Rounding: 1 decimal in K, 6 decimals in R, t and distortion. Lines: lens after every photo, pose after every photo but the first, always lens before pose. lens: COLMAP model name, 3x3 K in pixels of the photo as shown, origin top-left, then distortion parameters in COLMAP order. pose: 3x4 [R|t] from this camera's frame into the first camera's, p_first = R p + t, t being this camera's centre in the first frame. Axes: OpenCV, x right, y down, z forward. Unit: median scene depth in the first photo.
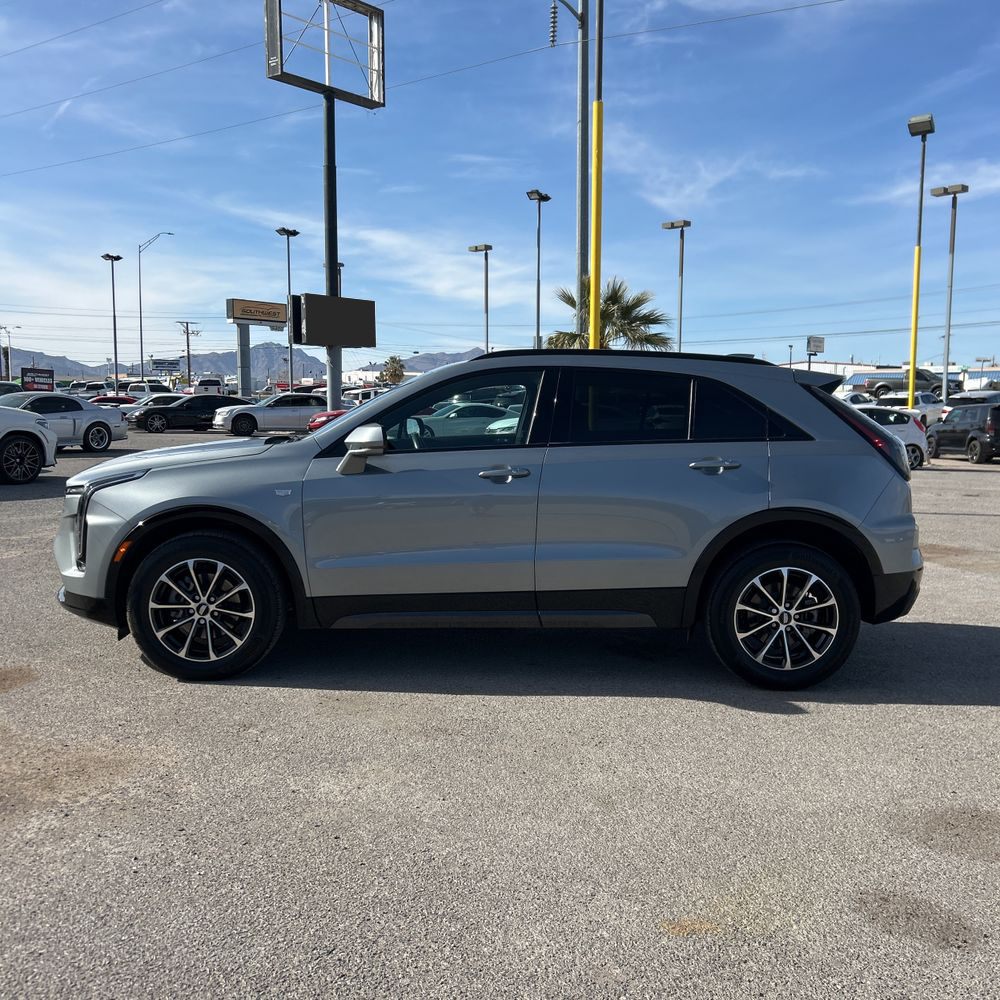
lens RADIAL K [[1024.6, 0, 491.8], [0, 1024.6, 496.9], [0, 0, 1]] dist [0.019813, 0.000000]
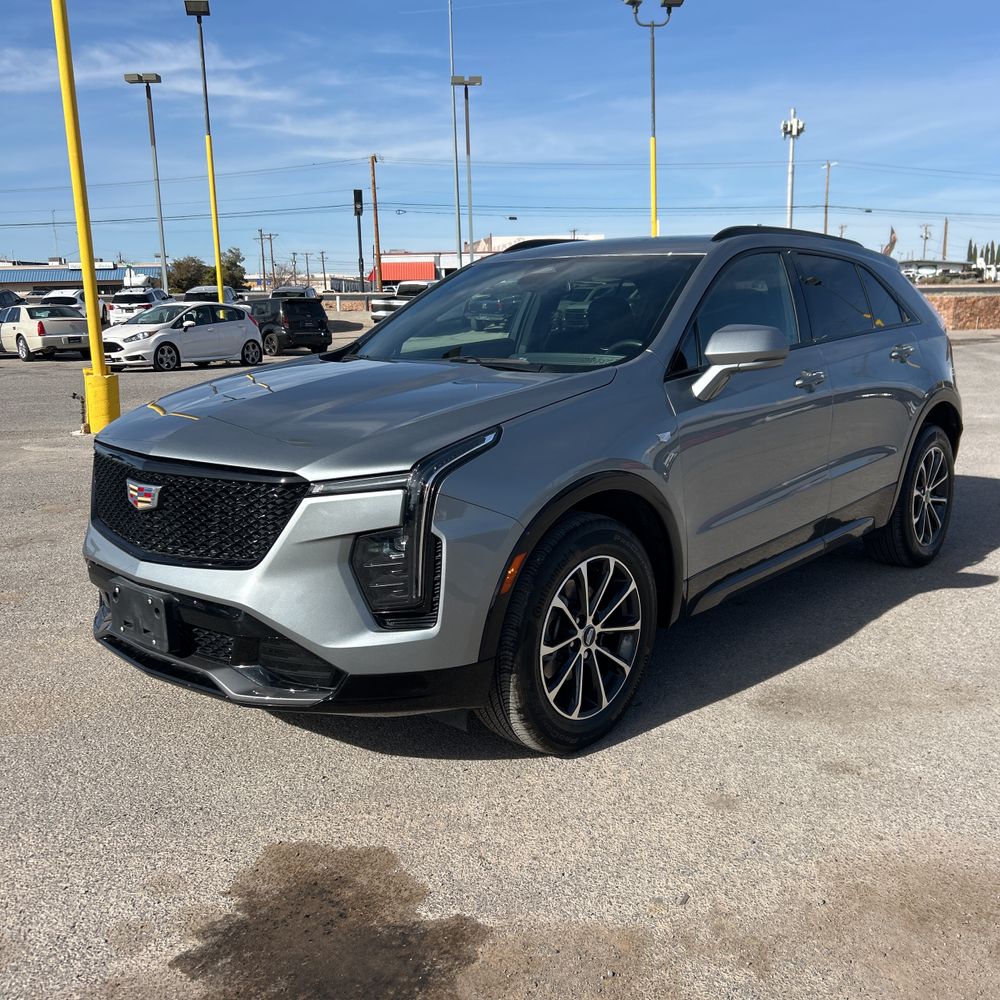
lens RADIAL K [[1024.6, 0, 506.3], [0, 1024.6, 492.6], [0, 0, 1]] dist [0.019813, 0.000000]
pose [[0.673401, -0.164374, 0.720772, -0.751934], [0.096647, 0.986175, 0.134605, -0.067205], [-0.732933, -0.020982, 0.679977, 0.605496]]
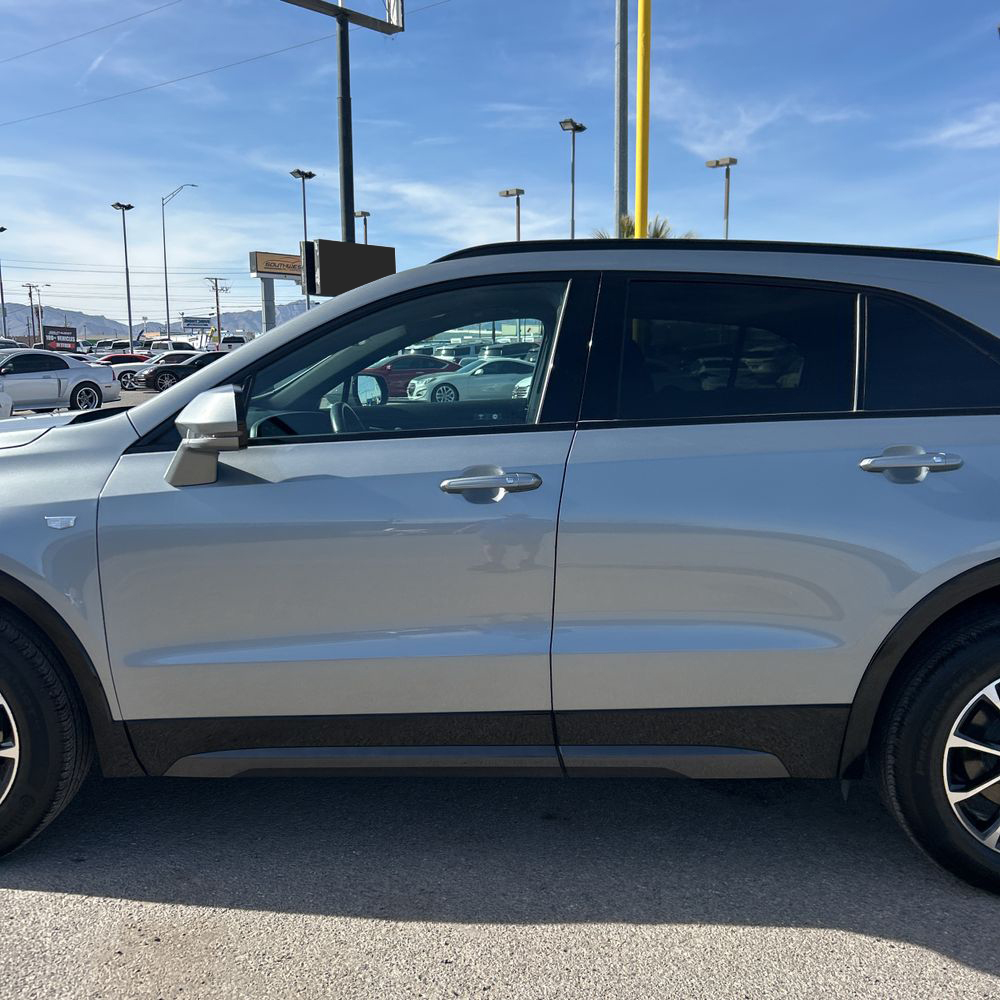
lens RADIAL K [[1024.6, 0, 482.8], [0, 1024.6, 513.9], [0, 0, 1]] dist [0.019813, 0.000000]
pose [[0.999064, -0.002607, -0.043169, 0.029692], [0.005139, 0.998266, 0.058632, -0.036654], [0.042941, -0.058799, 0.997346, 0.485982]]
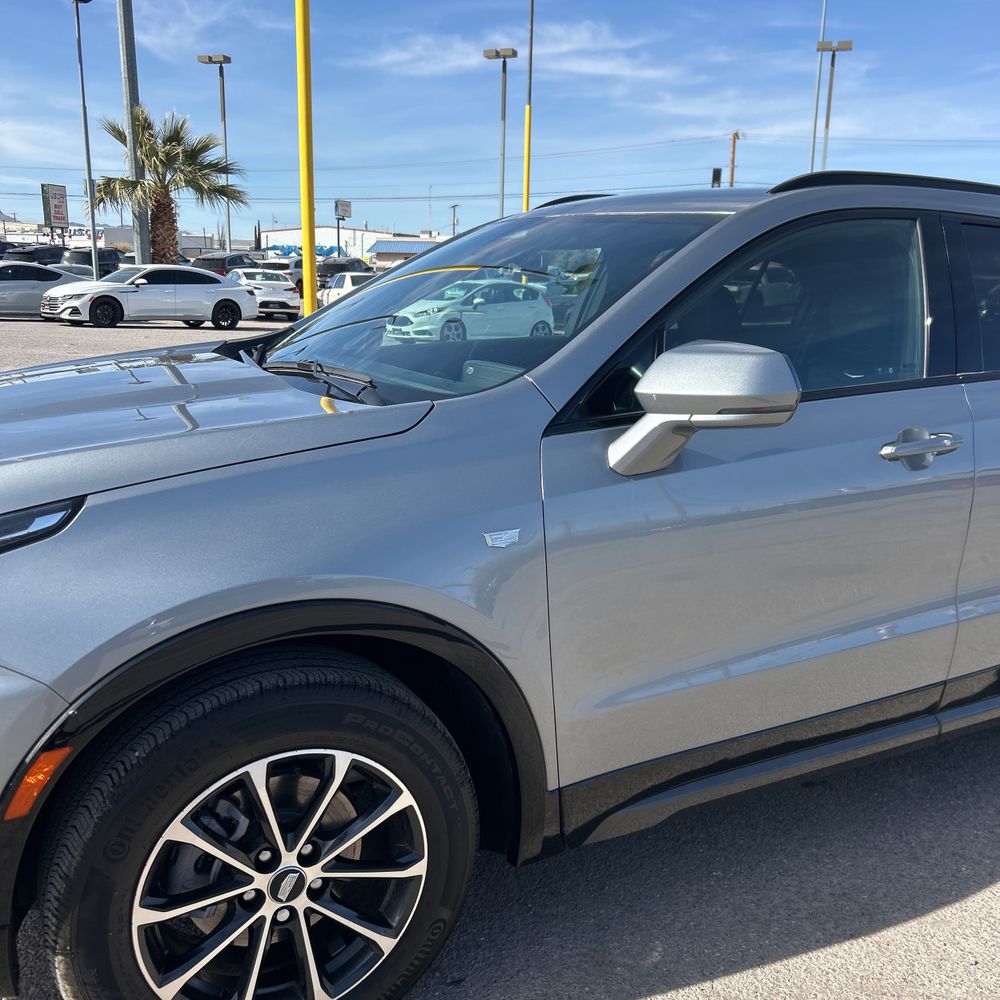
lens RADIAL K [[1024.6, 0, 504.4], [0, 1024.6, 509.6], [0, 0, 1]] dist [0.019813, 0.000000]
pose [[0.883950, -0.091233, 0.458594, -0.363106], [0.026435, 0.988962, 0.145791, -0.066407], [-0.466833, -0.116749, 0.876605, 0.667328]]
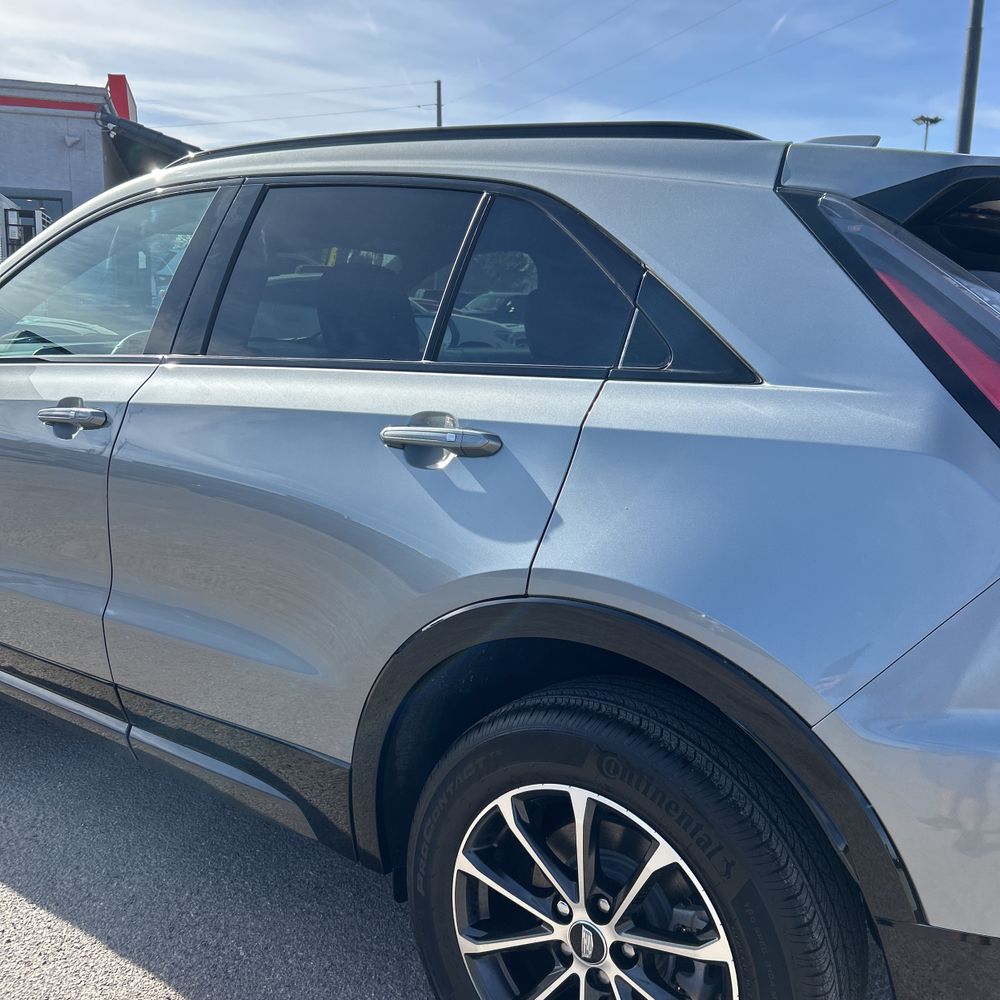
lens RADIAL K [[1024.6, 0, 496.4], [0, 1024.6, 492.5], [0, 0, 1]] dist [0.019813, 0.000000]
pose [[0.792197, 0.115457, -0.599244, 0.437268], [-0.074397, 0.992888, 0.092949, -0.046057], [0.605713, -0.029051, 0.795153, 0.738721]]
